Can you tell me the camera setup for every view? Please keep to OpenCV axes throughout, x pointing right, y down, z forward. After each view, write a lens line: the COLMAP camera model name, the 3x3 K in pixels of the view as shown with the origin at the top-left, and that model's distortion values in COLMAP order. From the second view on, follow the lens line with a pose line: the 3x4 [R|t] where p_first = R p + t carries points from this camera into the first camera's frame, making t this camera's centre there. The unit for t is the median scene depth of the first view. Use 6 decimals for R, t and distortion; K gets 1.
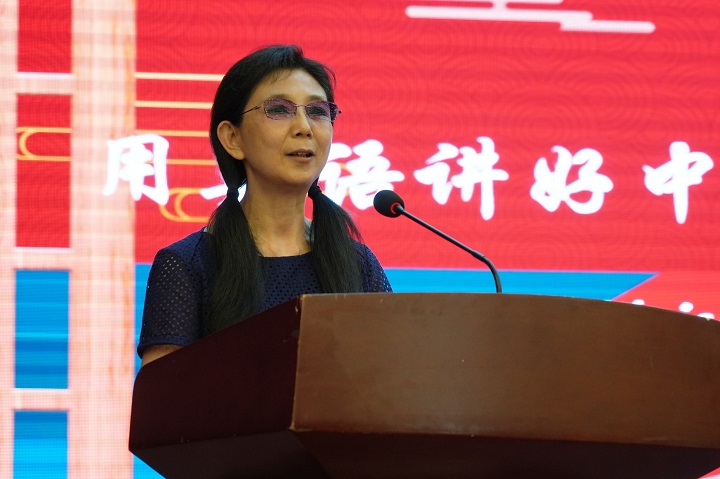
lens RADIAL K [[2328.3, 0, 360.0], [0, 2328.3, 239.5], [0, 0, 1]] dist [0.163432, -0.044569]
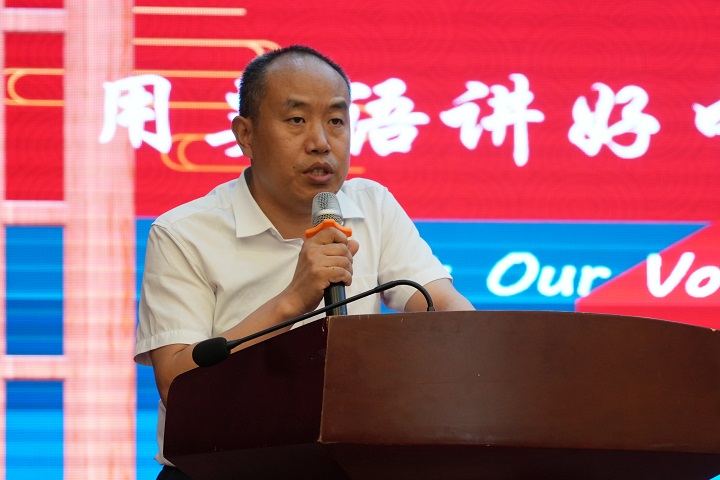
lens RADIAL K [[2817.5, 0, 360.0], [0, 2817.5, 240.0], [0, 0, 1]] dist [0.216077, 4.031515]
pose [[0.999962, -0.004629, -0.007419, -0.000159], [0.004899, 0.999309, 0.036839, -0.020937], [0.007243, -0.036874, 0.999294, -0.104802]]
